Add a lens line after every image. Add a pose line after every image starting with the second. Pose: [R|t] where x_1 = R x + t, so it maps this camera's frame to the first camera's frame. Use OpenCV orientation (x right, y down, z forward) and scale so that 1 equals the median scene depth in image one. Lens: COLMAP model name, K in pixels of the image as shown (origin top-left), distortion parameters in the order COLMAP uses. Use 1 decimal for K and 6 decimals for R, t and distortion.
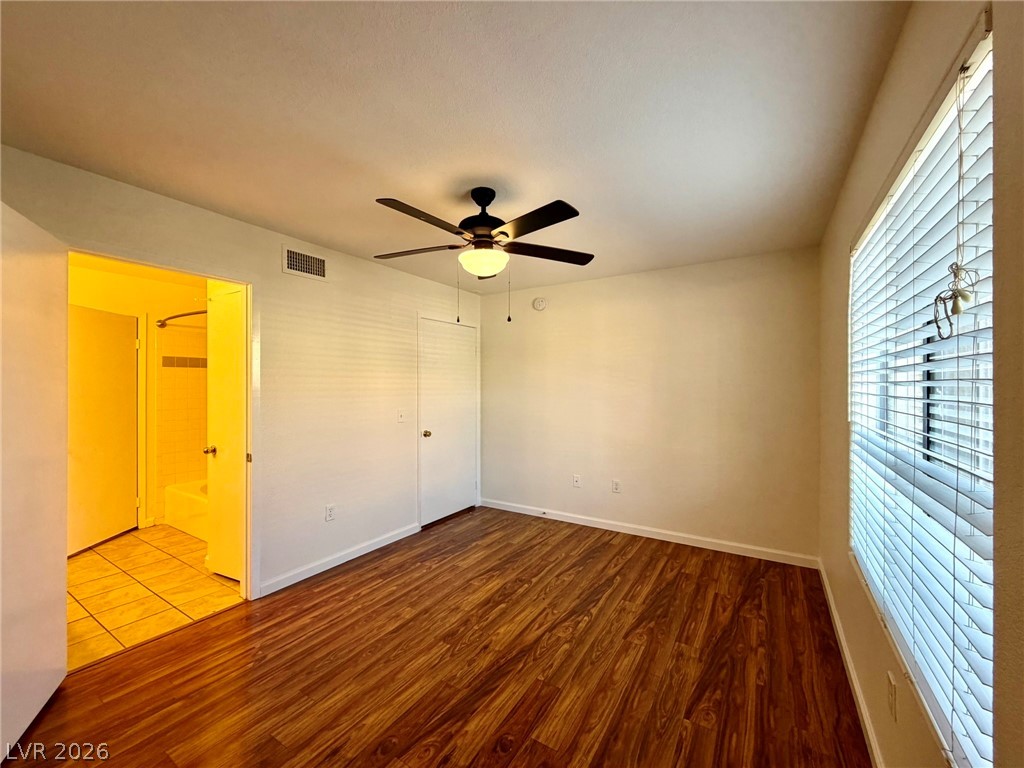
lens RADIAL K [[411.7, 0, 510.2], [0, 411.7, 385.1], [0, 0, 1]] dist [-0.000333, 0.000009]
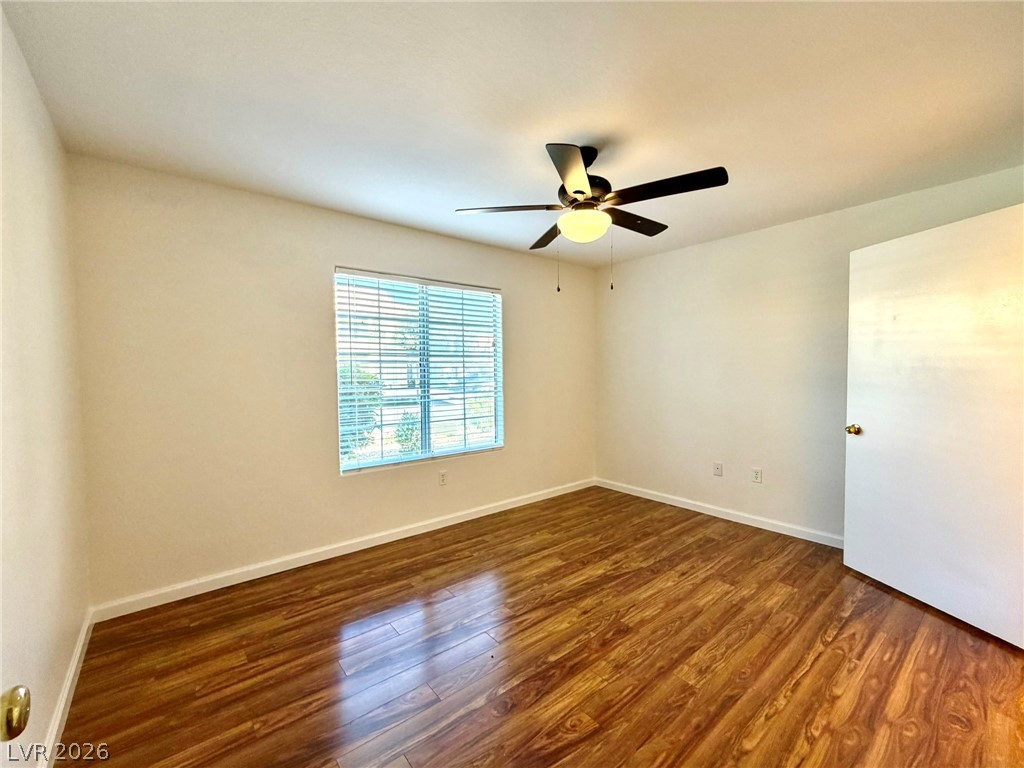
lens RADIAL K [[420.8, 0, 507.0], [0, 420.8, 385.1], [0, 0, 1]] dist [0.000193, 0.000065]
pose [[-0.944451, -0.001742, 0.328648, -0.189049], [0.010101, 0.999360, 0.034324, 0.027239], [-0.328498, 0.035738, -0.943828, 1.747895]]
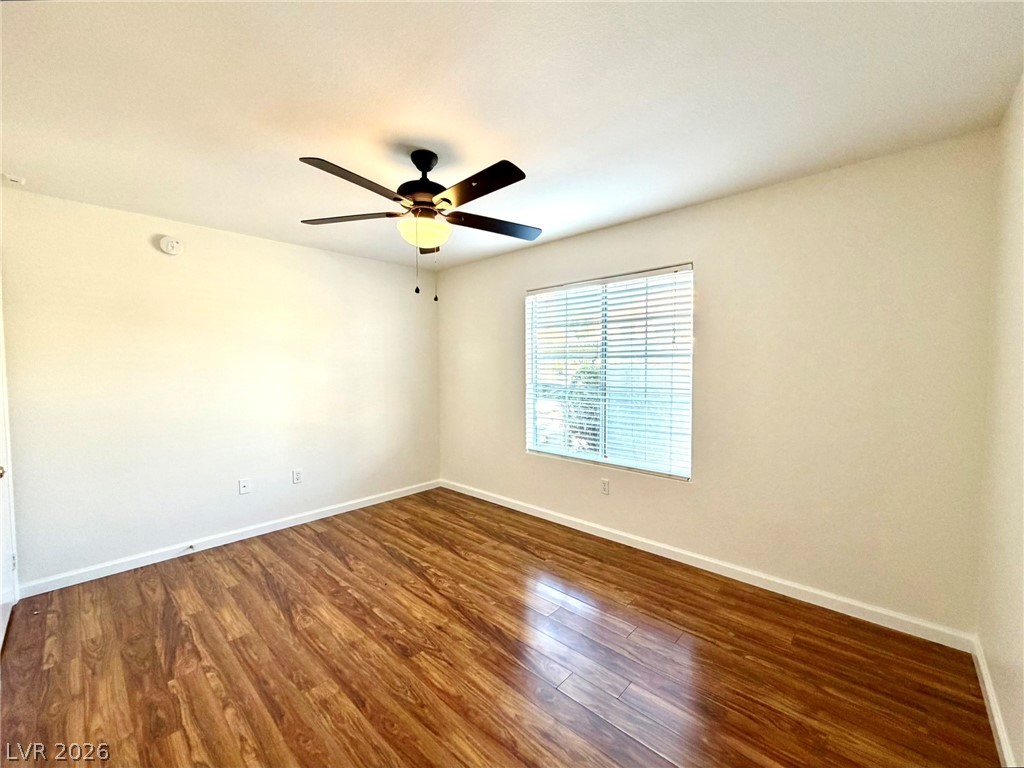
lens RADIAL K [[411.7, 0, 510.2], [0, 411.7, 385.1], [0, 0, 1]] dist [-0.000333, 0.000009]
pose [[0.191925, -0.043512, 0.980445, -0.841781], [0.004367, 0.999045, 0.043482, 0.005617], [-0.981400, -0.004063, 0.191931, 0.551732]]
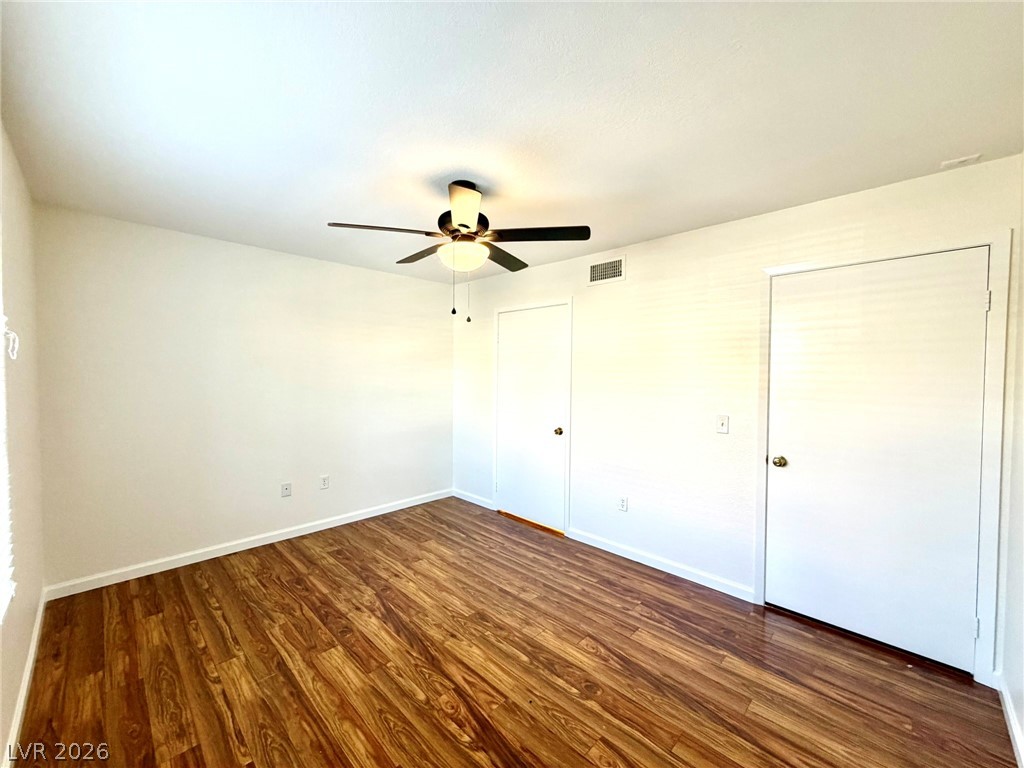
lens RADIAL K [[411.7, 0, 510.2], [0, 411.7, 385.1], [0, 0, 1]] dist [-0.000333, 0.000009]
pose [[-0.221588, 0.028102, -0.974735, 0.771105], [-0.006436, 0.999521, 0.030279, -0.020535], [0.975119, 0.012983, -0.221301, 1.167824]]
